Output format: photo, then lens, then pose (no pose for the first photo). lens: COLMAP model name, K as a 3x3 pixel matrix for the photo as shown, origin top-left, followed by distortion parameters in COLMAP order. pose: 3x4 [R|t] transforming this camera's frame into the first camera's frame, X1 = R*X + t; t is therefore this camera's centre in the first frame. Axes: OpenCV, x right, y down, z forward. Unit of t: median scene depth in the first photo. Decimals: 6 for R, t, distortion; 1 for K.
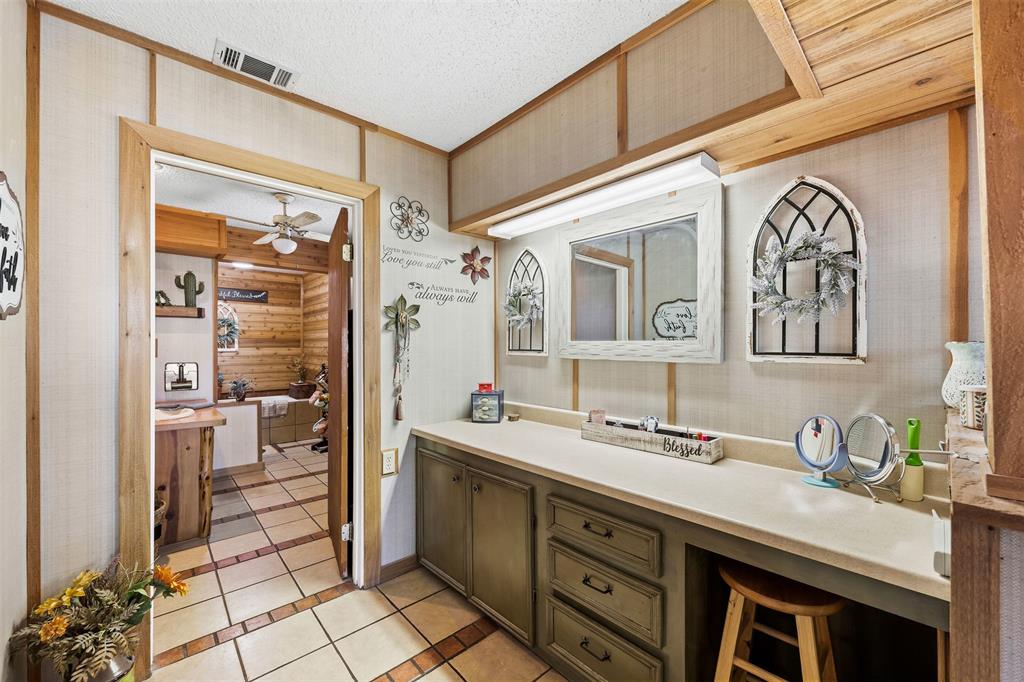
lens RADIAL K [[403.4, 0, 512.5], [0, 403.4, 345.0], [0, 0, 1]] dist [0.000060, 0.000128]
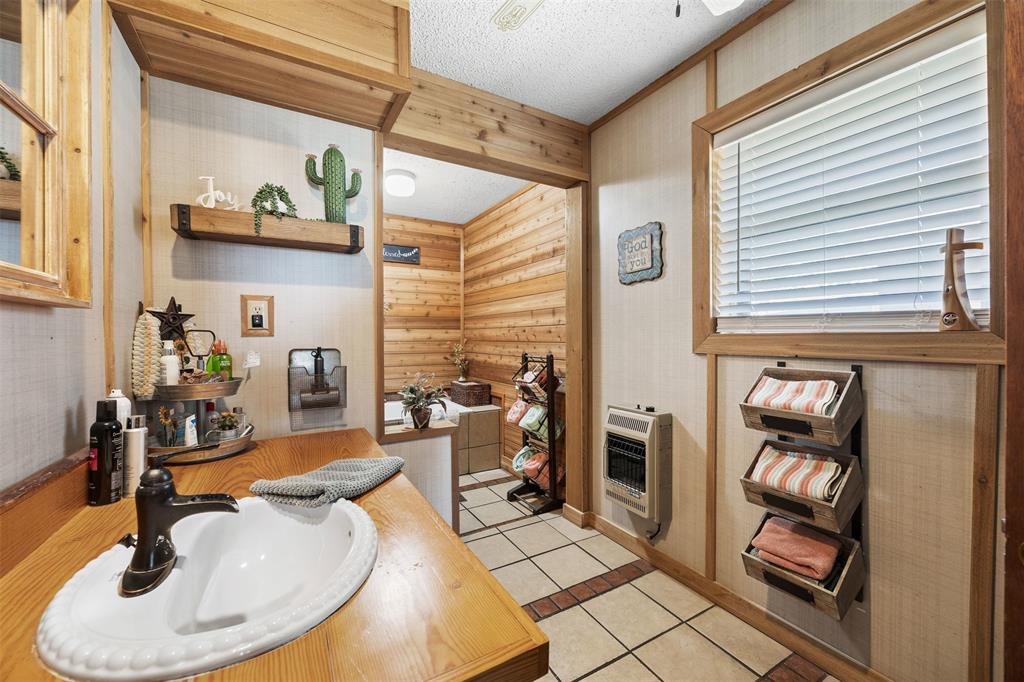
lens RADIAL K [[397.4, 0, 510.5], [0, 397.4, 341.3], [0, 0, 1]] dist [-0.007720, 0.000136]
pose [[0.976471, 0.001118, -0.215647, -0.308865], [0.002079, 0.999891, 0.014600, 0.017819], [0.215640, -0.014705, 0.976362, 0.366916]]
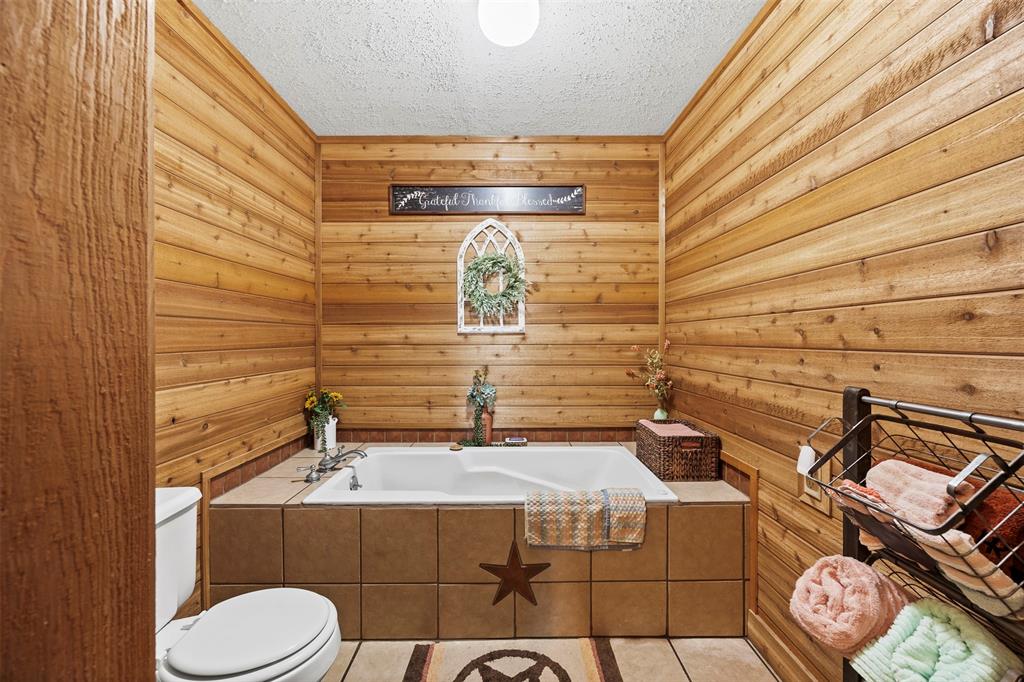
lens RADIAL K [[397.4, 0, 510.5], [0, 397.4, 341.3], [0, 0, 1]] dist [-0.007720, 0.000136]
pose [[0.742579, 0.003940, -0.669747, -0.394524], [0.002671, 0.999957, 0.008844, 0.020389], [0.669753, -0.008356, 0.742537, 0.651786]]
